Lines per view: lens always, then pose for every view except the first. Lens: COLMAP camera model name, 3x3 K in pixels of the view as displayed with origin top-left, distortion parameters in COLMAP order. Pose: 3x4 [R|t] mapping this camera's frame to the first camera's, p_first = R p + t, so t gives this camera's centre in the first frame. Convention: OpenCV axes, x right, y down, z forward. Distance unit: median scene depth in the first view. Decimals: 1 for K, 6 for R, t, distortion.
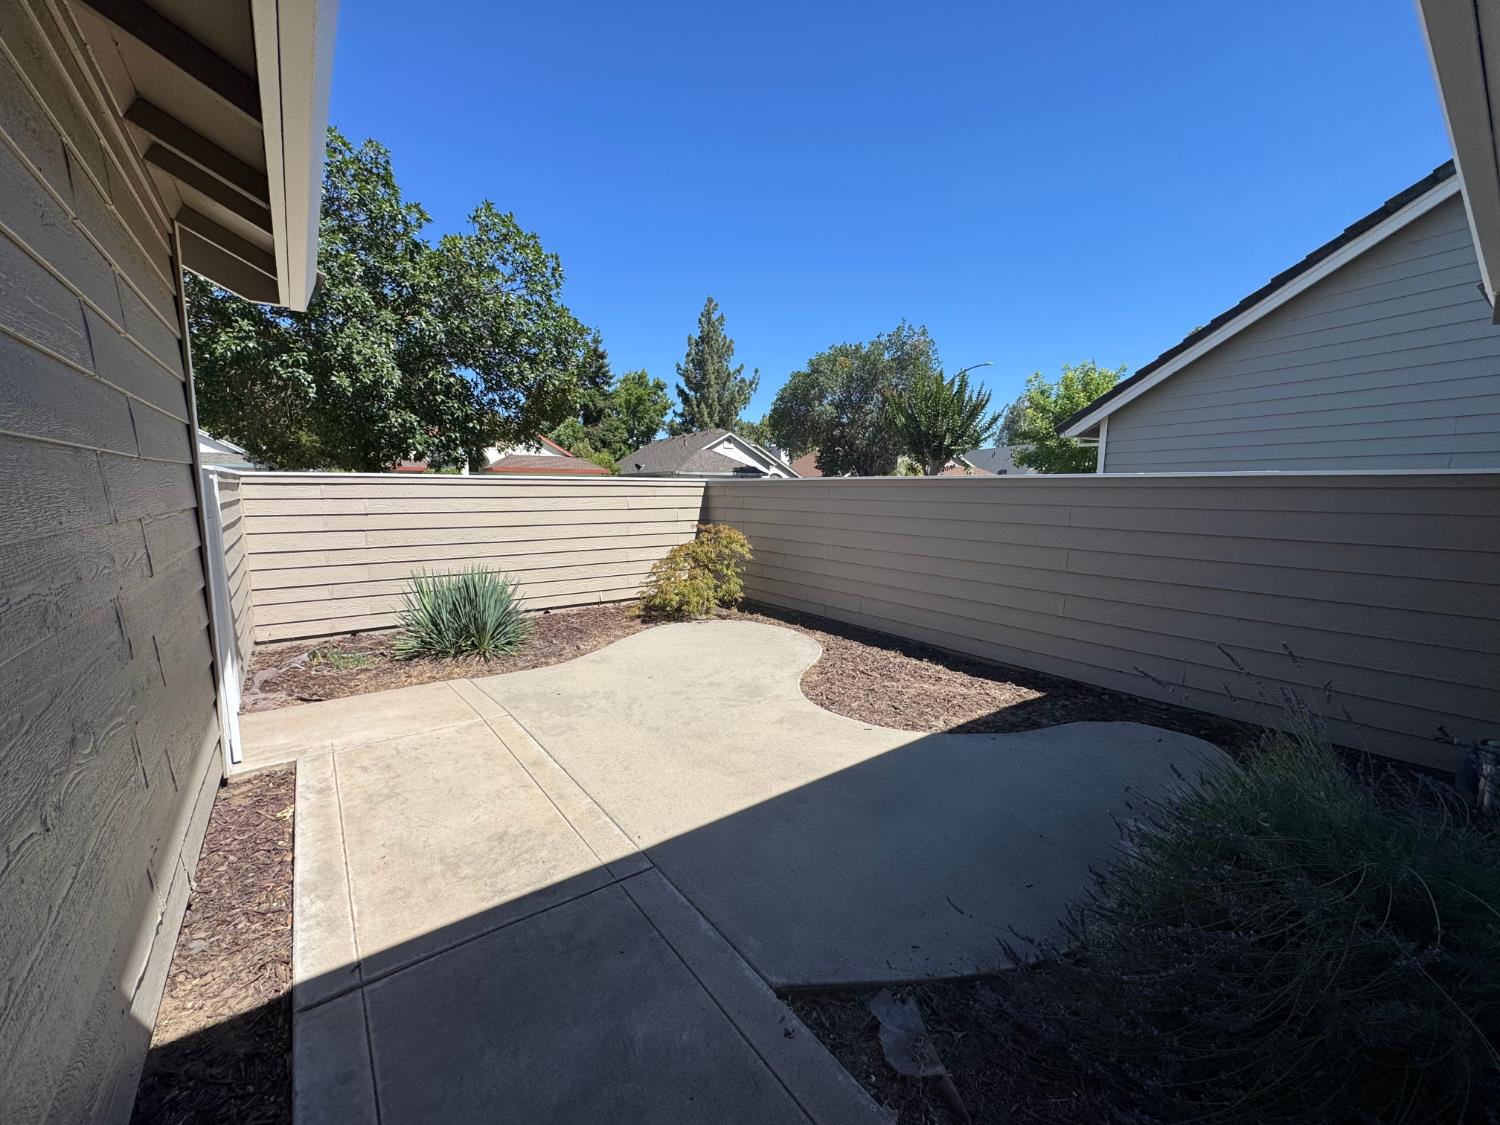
lens RADIAL K [[599.4, 0, 752.4], [0, 599.4, 563.2], [0, 0, 1]] dist [-0.002928, 0.000925]
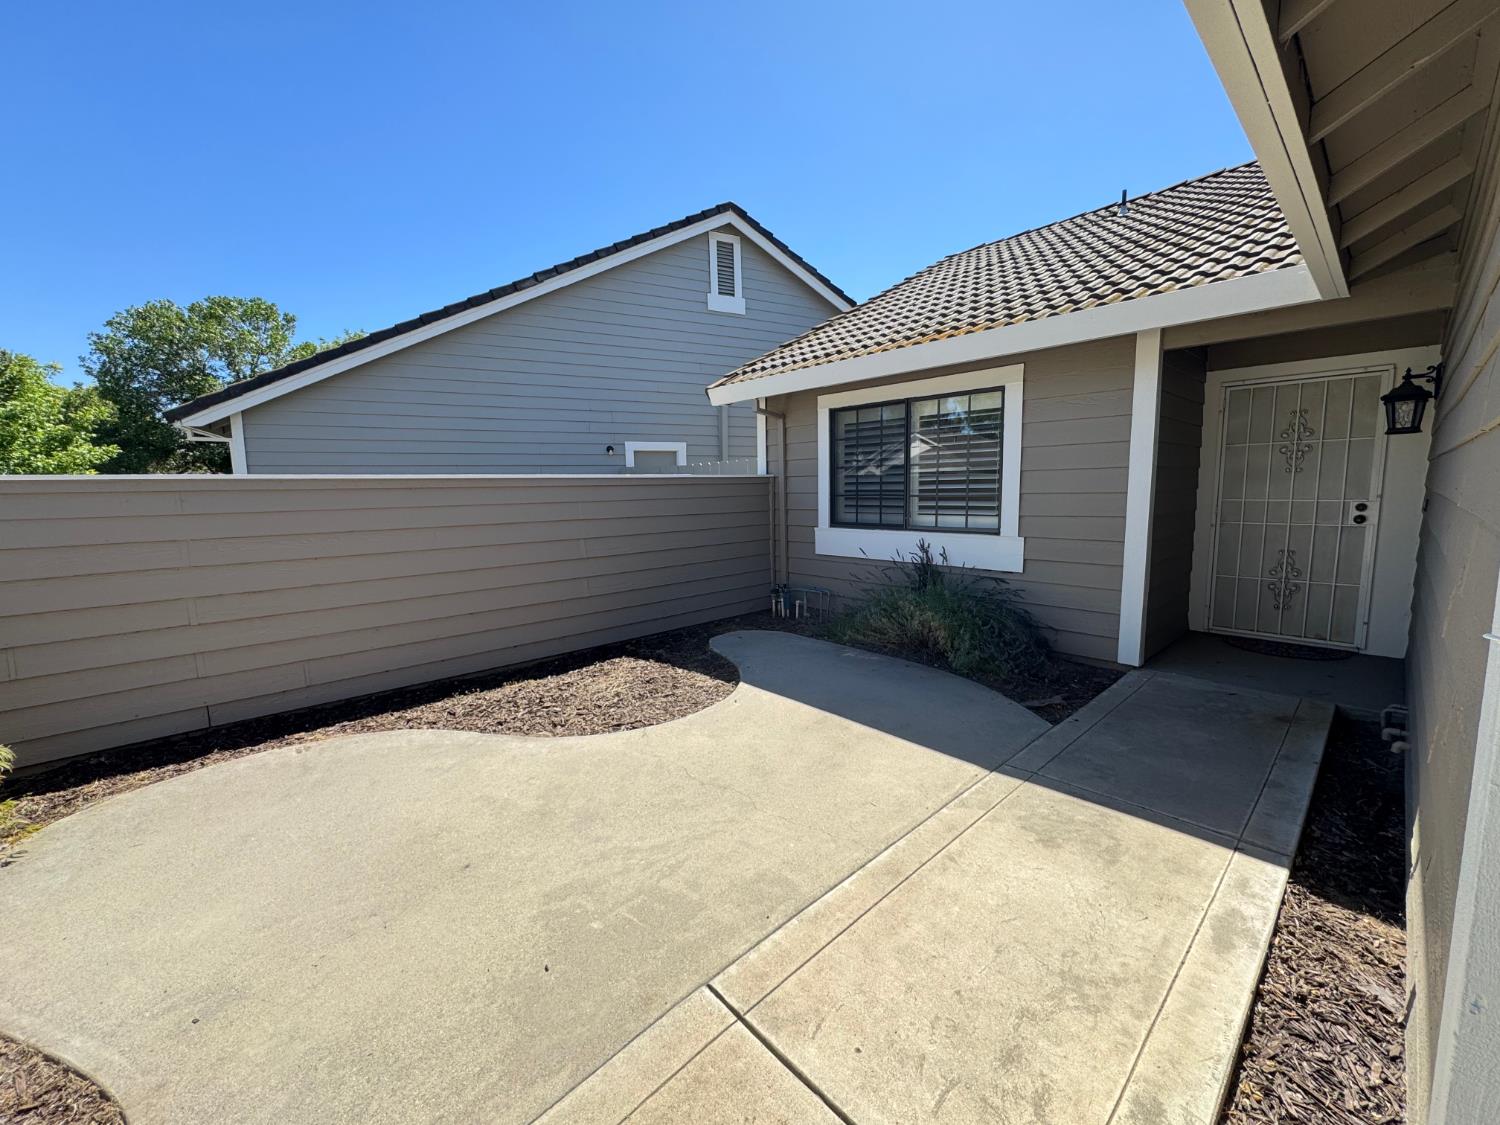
lens RADIAL K [[599.4, 0, 750.5], [0, 599.4, 557.8], [0, 0, 1]] dist [-0.002928, 0.000925]
pose [[-0.096478, -0.123829, 0.987602, -0.832763], [0.143299, 0.980166, 0.136896, -0.124863], [-0.984966, 0.154729, -0.076820, 0.967221]]
